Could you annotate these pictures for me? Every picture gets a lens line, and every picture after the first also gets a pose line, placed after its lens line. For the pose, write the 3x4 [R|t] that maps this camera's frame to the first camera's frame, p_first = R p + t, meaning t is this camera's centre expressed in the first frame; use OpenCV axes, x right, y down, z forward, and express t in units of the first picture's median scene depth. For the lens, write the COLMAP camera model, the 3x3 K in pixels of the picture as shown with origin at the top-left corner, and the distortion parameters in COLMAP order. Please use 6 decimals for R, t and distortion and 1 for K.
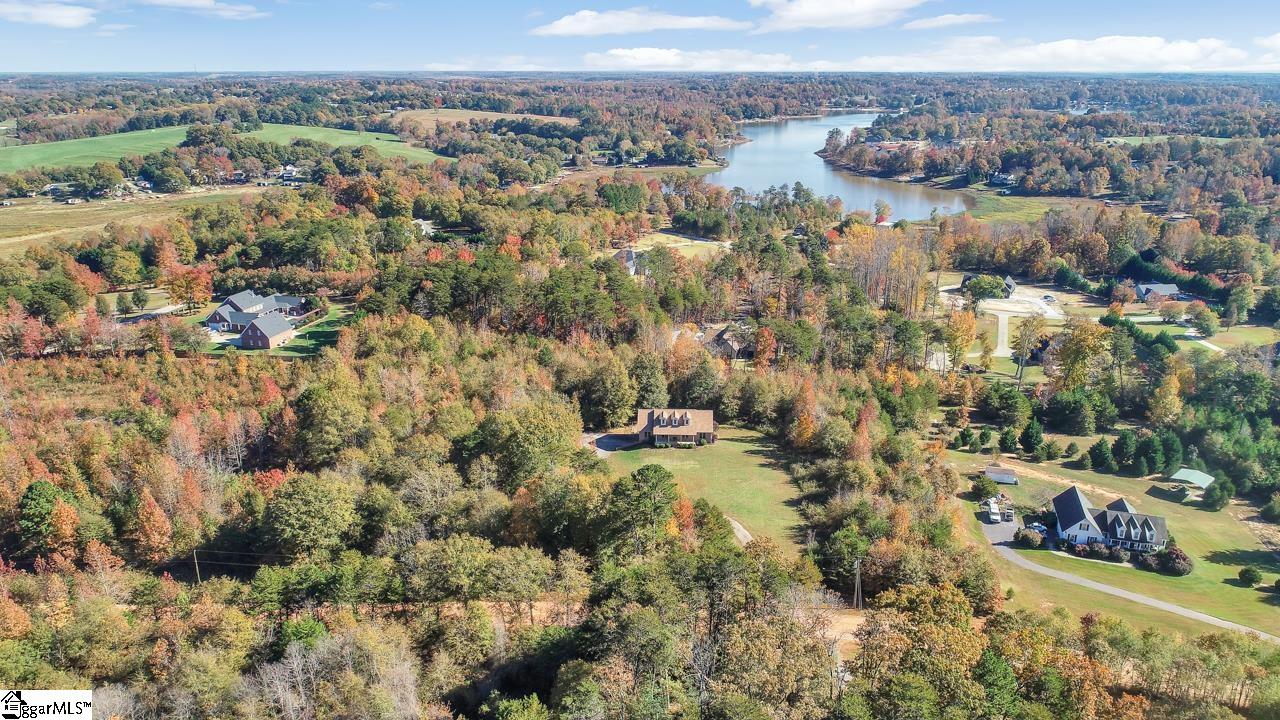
lens RADIAL K [[896.5, 0, 639.8], [0, 896.5, 359.4], [0, 0, 1]] dist [-0.000474, -0.005000]
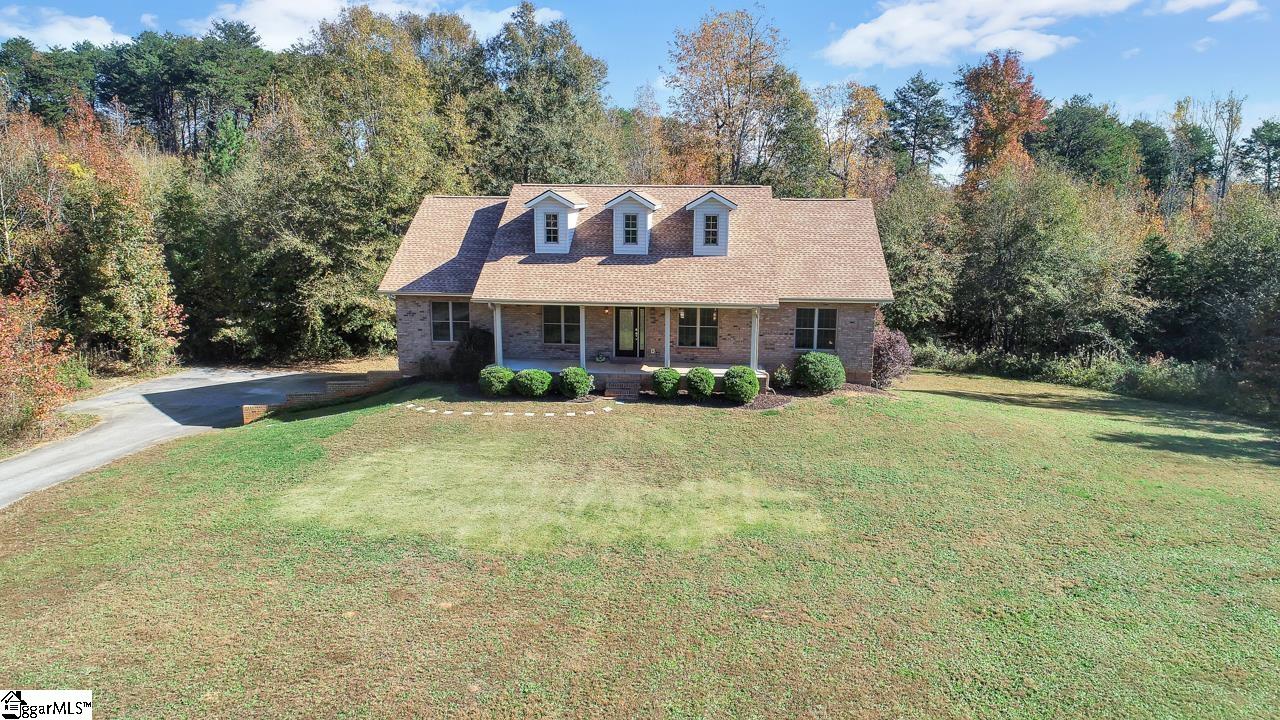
lens RADIAL K [[896.5, 0, 637.7], [0, 896.5, 357.9], [0, 0, 1]] dist [-0.000474, -0.005000]
pose [[0.998899, 0.011640, -0.045449, 0.030489], [-0.017223, 0.992077, -0.124444, 0.069840], [0.043640, 0.125090, 0.991185, 0.549007]]
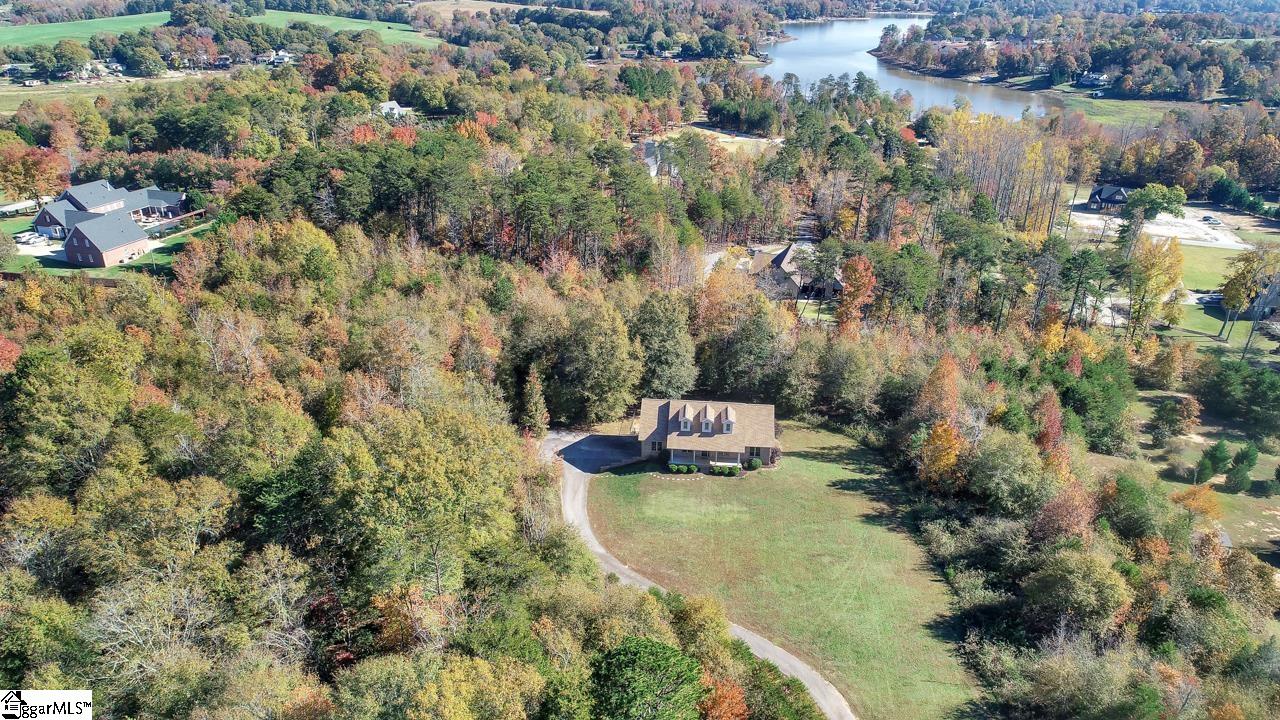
lens RADIAL K [[896.5, 0, 640.1], [0, 896.5, 363.6], [0, 0, 1]] dist [-0.000474, -0.005000]
pose [[0.999149, 0.028954, -0.029372, 0.008499], [-0.025837, 0.994505, 0.101449, -0.015714], [0.032148, -0.100603, 0.994407, 0.287846]]
